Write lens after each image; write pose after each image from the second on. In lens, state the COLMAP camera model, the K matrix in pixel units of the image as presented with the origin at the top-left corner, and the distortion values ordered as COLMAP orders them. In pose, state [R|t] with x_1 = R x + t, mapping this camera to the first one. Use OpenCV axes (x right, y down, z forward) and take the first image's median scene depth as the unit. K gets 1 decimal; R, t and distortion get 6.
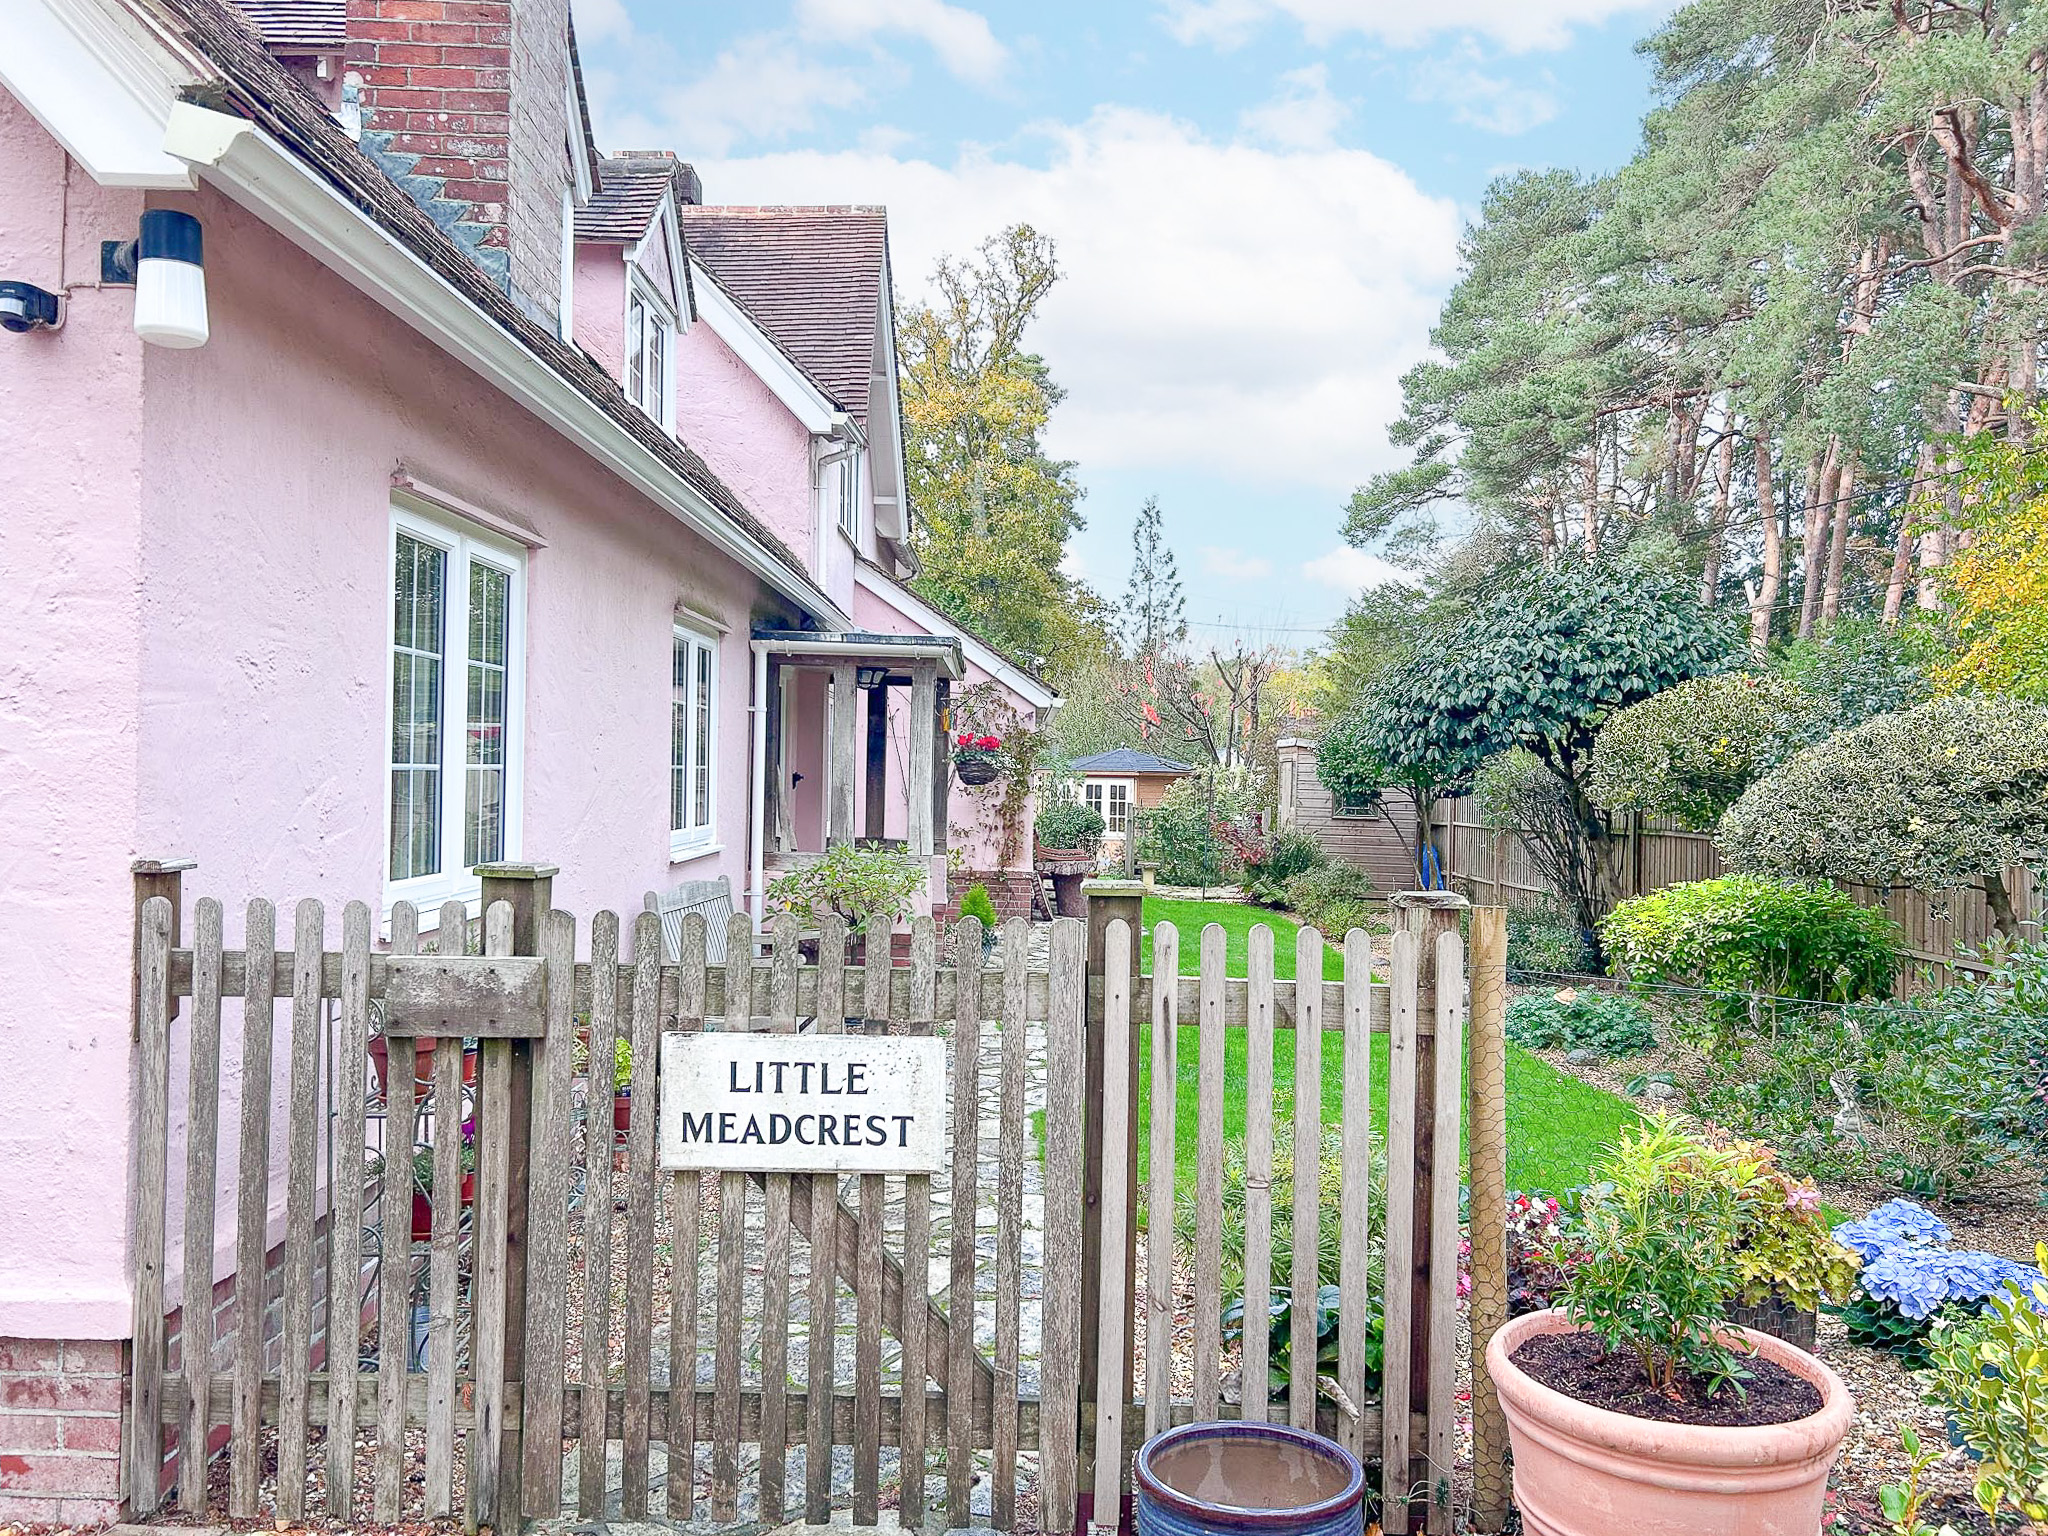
lens RADIAL K [[1546.1, 0, 1008.5], [0, 1546.1, 761.4], [0, 0, 1]] dist [0.127312, -0.175450]
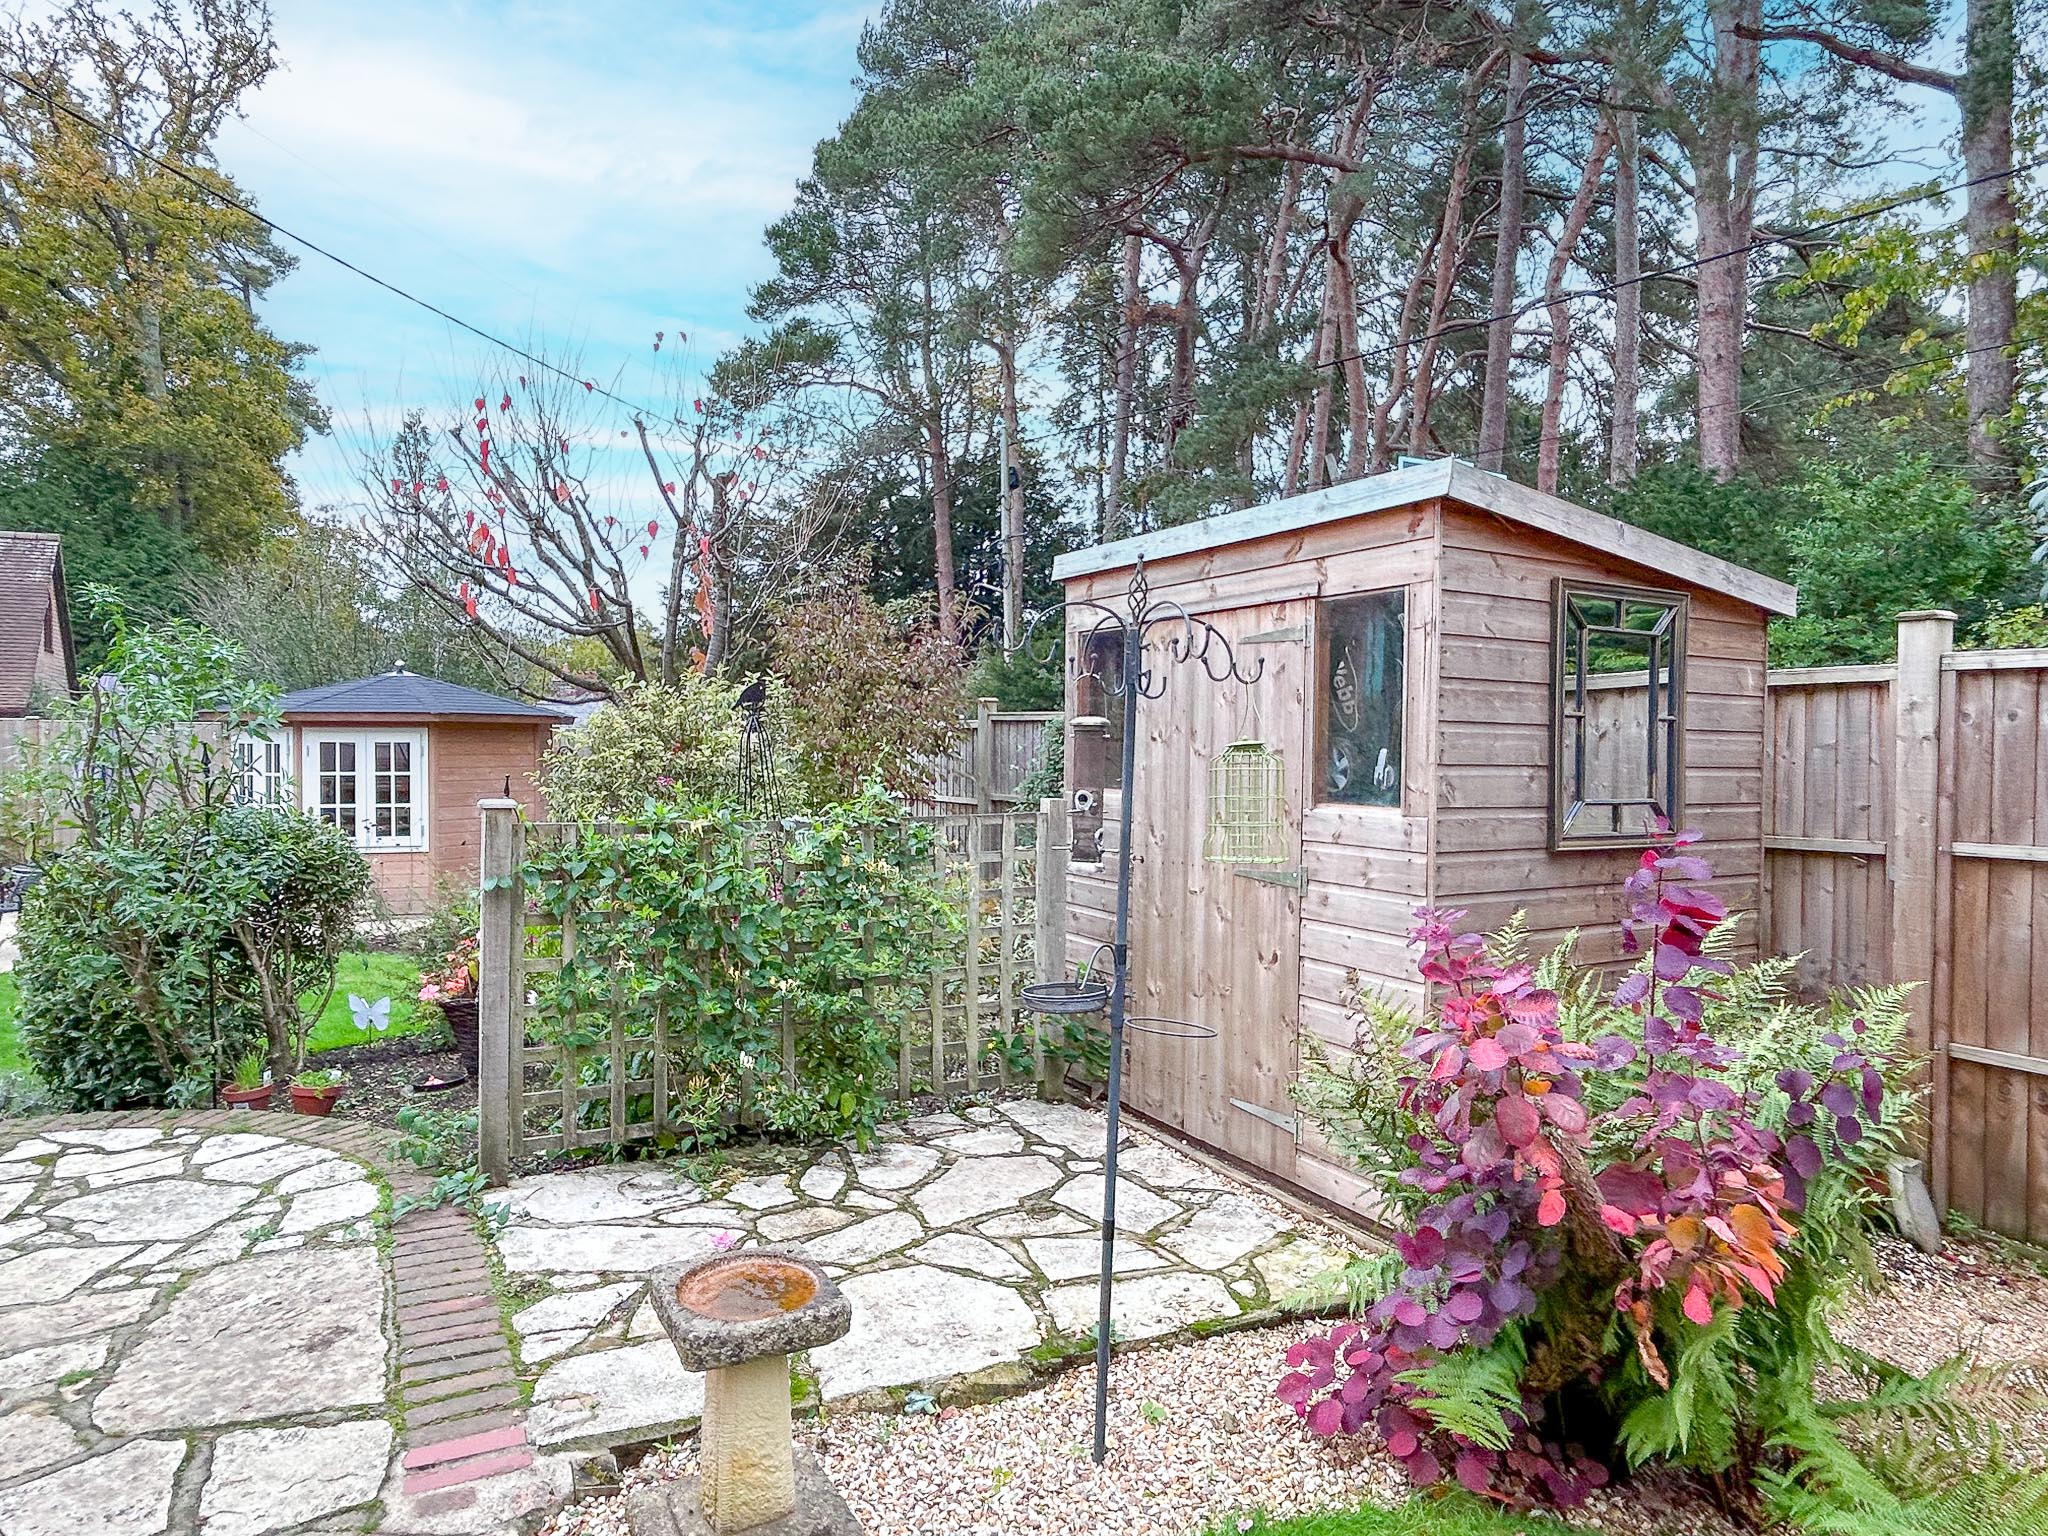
lens RADIAL K [[1234.1, 0, 1024.0], [0, 1234.1, 768.0], [0, 0, 1]] dist [-0.049378, 0.045827]
pose [[0.847538, -0.022930, 0.530240, 0.064952], [0.003570, 0.999290, 0.037507, 0.017684], [-0.530723, -0.029896, 0.847018, 1.052894]]
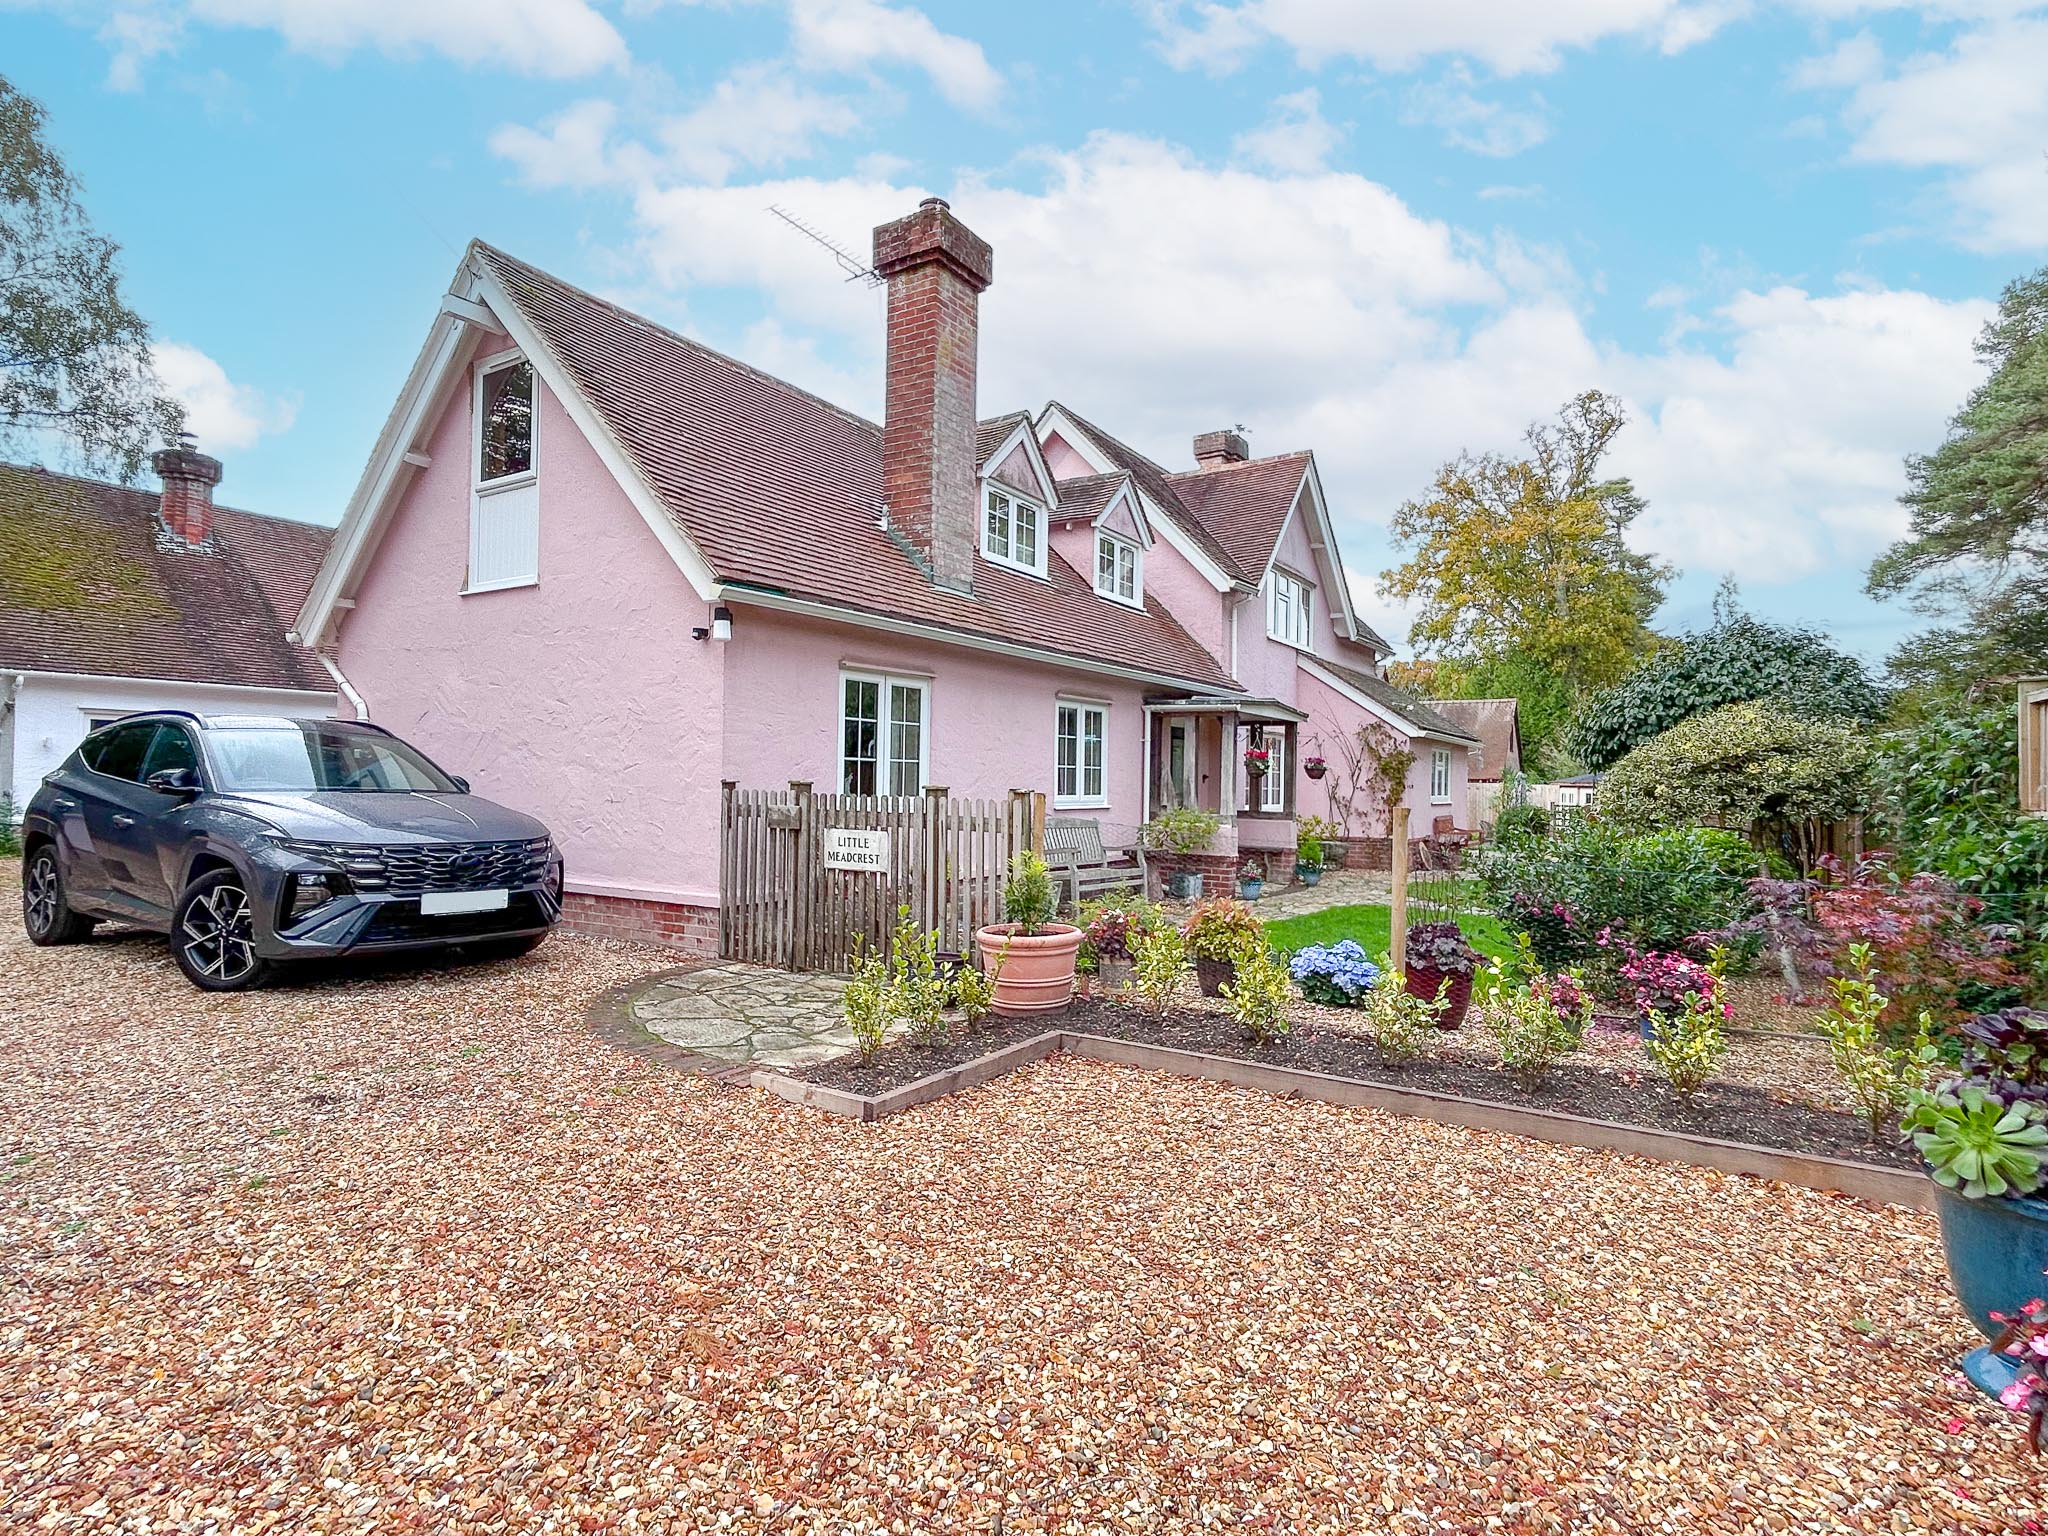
lens RADIAL K [[1046.2, 0, 1039.5], [0, 1046.2, 770.4], [0, 0, 1]] dist [-0.003677, -0.000485]
pose [[0.854977, -0.010077, -0.518568, 0.221848], [0.002879, 0.999888, -0.014683, 0.013197], [0.518658, 0.011060, 0.854911, -0.116353]]
